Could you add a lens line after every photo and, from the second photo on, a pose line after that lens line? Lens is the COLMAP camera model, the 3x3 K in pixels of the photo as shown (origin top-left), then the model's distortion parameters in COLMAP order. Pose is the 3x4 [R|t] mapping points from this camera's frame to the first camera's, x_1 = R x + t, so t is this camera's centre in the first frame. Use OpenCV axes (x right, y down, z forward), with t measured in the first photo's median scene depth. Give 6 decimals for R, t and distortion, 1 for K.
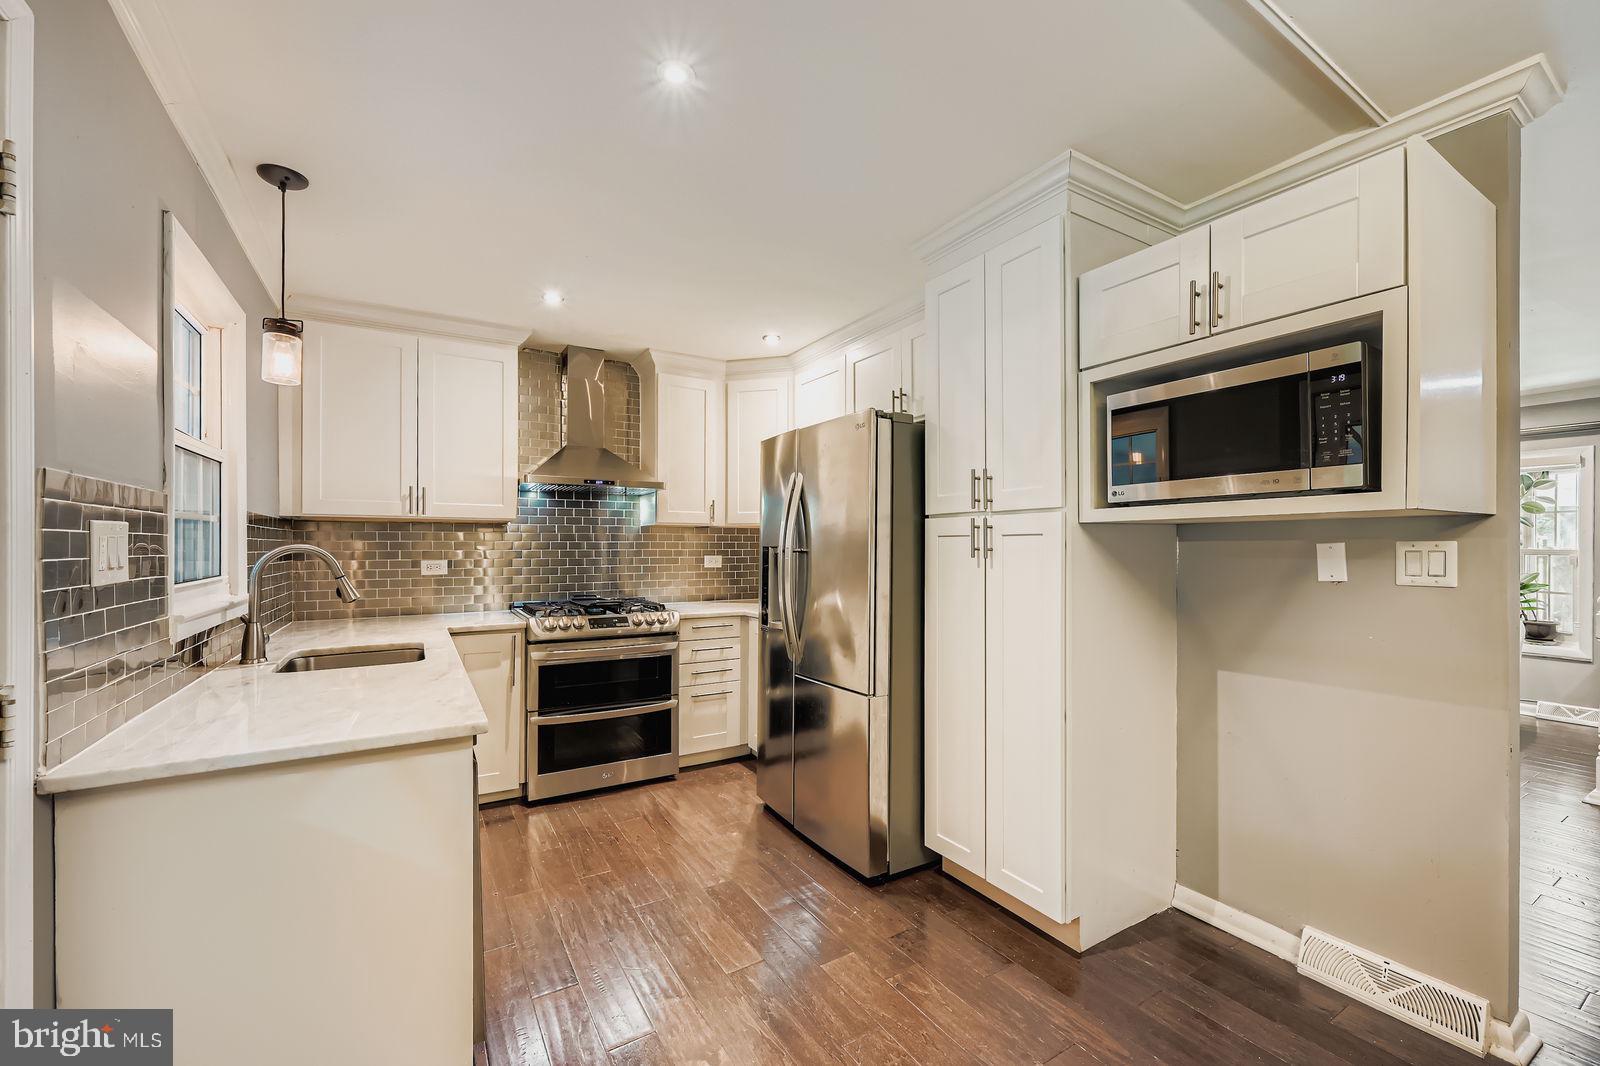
lens RADIAL K [[641.5, 0, 801.0], [0, 641.5, 545.7], [0, 0, 1]] dist [-0.001456, 0.000097]
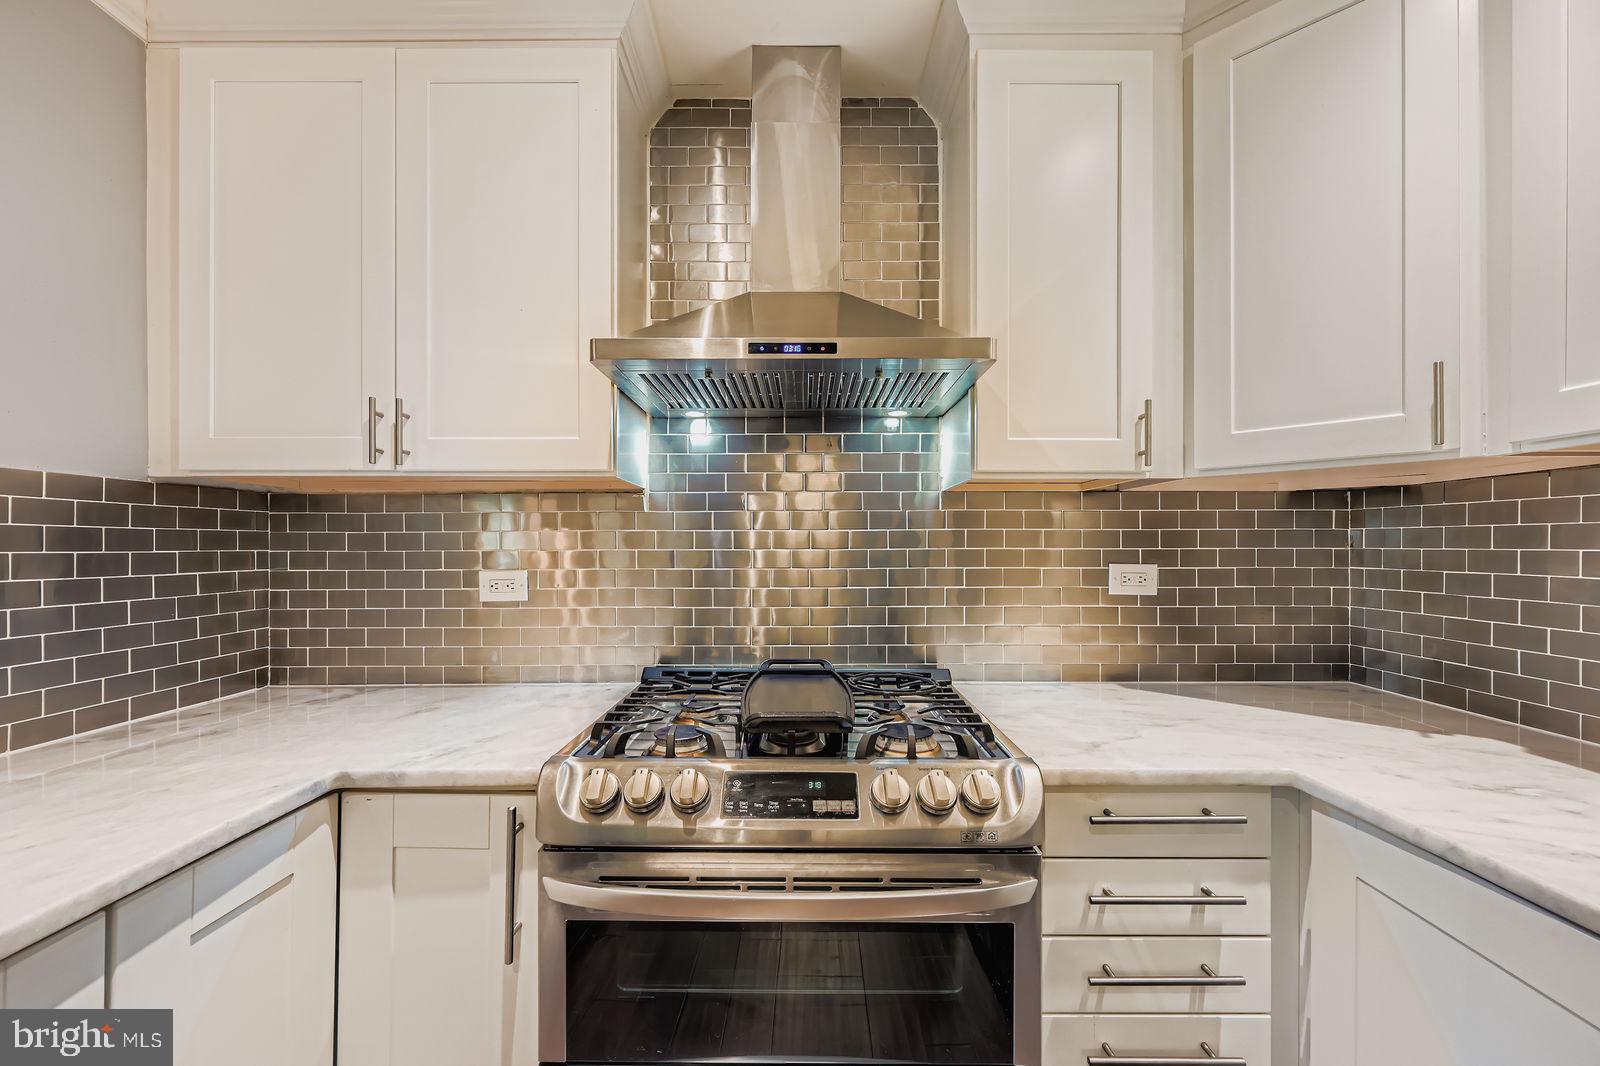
lens RADIAL K [[641.5, 0, 798.1], [0, 641.5, 545.5], [0, 0, 1]] dist [-0.001456, 0.000097]
pose [[0.853852, -0.003718, -0.520503, -0.125962], [0.002930, 0.999993, -0.002336, 0.005072], [0.520508, 0.000470, 0.853857, 0.661000]]
